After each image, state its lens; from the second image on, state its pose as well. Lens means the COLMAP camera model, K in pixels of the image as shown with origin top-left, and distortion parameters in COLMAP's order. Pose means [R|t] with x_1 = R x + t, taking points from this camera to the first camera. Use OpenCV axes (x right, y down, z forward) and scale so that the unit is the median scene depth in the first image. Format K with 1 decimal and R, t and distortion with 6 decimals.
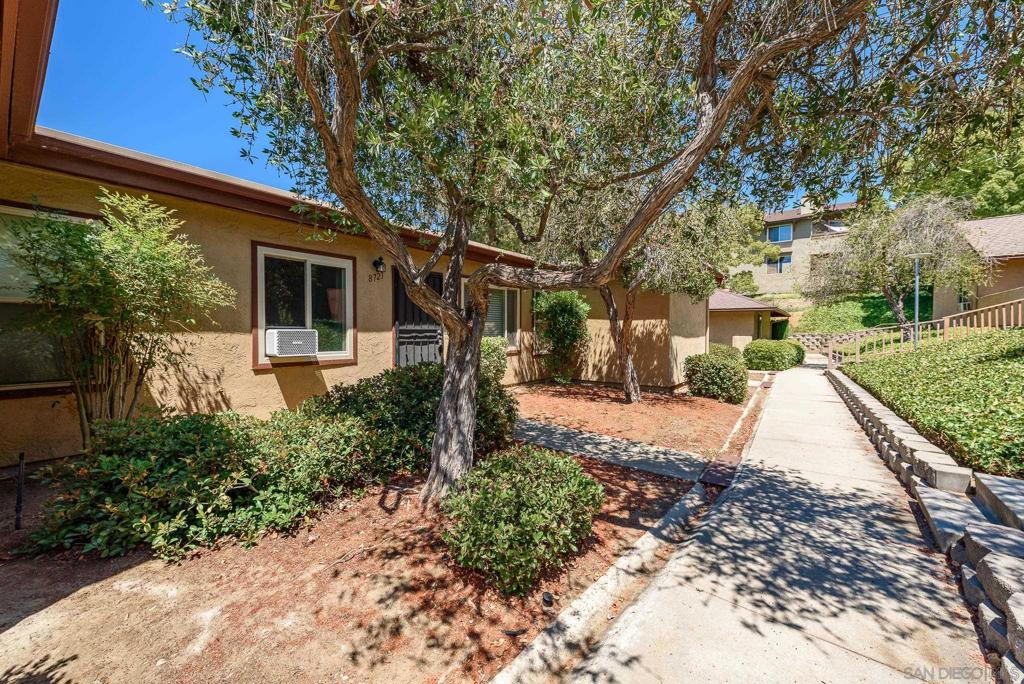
lens RADIAL K [[408.6, 0, 516.3], [0, 408.6, 336.6], [0, 0, 1]] dist [0.013111, -0.002326]
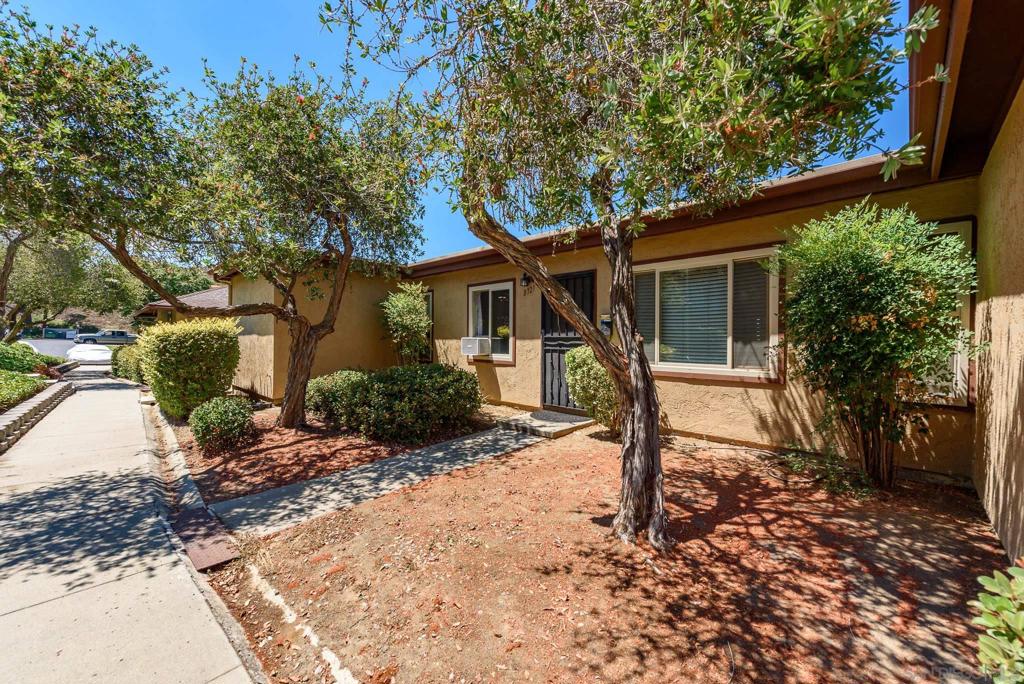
lens RADIAL K [[408.6, 0, 516.3], [0, 408.6, 336.6], [0, 0, 1]] dist [0.013111, -0.002326]
pose [[-0.130493, -0.004473, -0.991439, 1.176330], [-0.013530, 0.999905, -0.002730, -0.024581], [0.991357, 0.013058, -0.130541, 1.681072]]
